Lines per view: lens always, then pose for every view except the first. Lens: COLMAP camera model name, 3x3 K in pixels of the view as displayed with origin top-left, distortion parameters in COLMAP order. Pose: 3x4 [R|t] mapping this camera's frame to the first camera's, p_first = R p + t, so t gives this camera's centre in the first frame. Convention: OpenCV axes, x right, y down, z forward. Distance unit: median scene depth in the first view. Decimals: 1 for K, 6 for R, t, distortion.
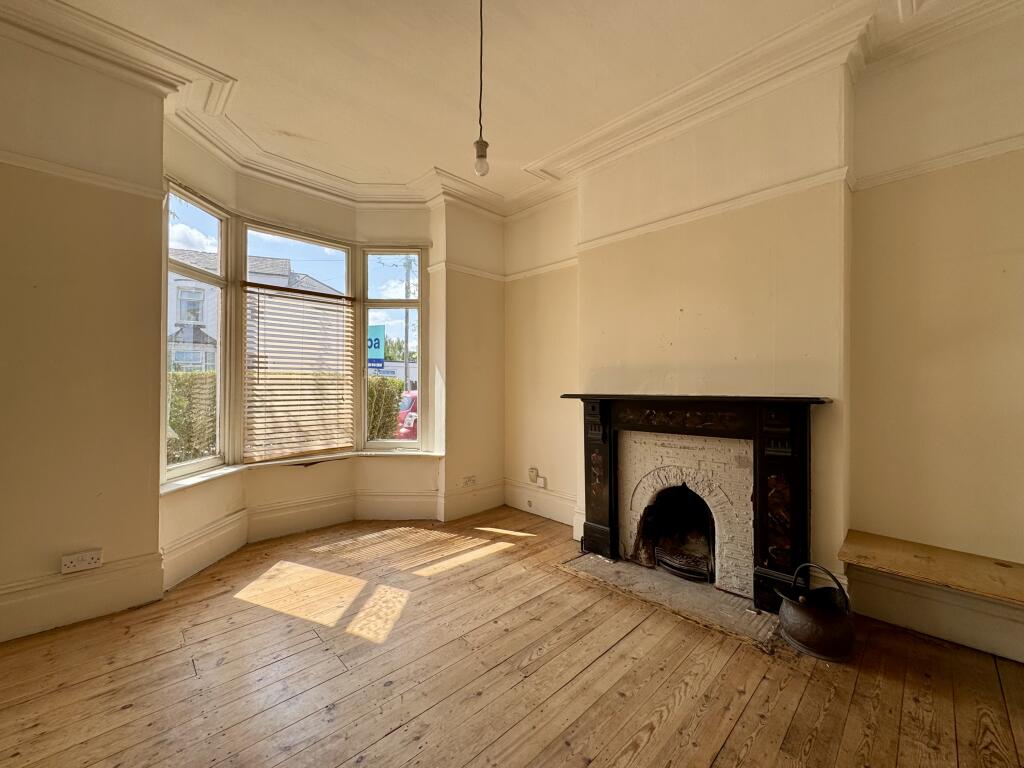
lens RADIAL K [[406.9, 0, 512.0], [0, 406.9, 384.0], [0, 0, 1]] dist [-0.011466, -0.000269]
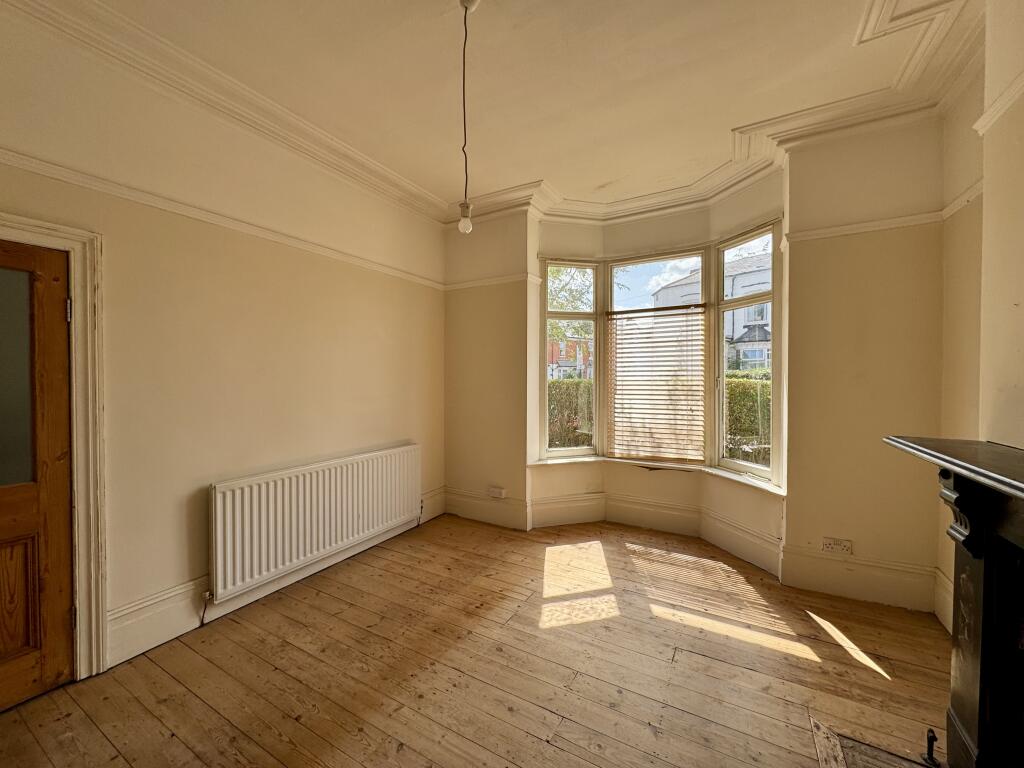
lens RADIAL K [[406.9, 0, 512.0], [0, 406.9, 384.0], [0, 0, 1]] dist [-0.011466, -0.000269]
pose [[0.271694, 0.011446, -0.962316, 0.474846], [0.009241, 0.999852, 0.014502, -0.052017], [0.962339, -0.012833, 0.271548, 0.371421]]
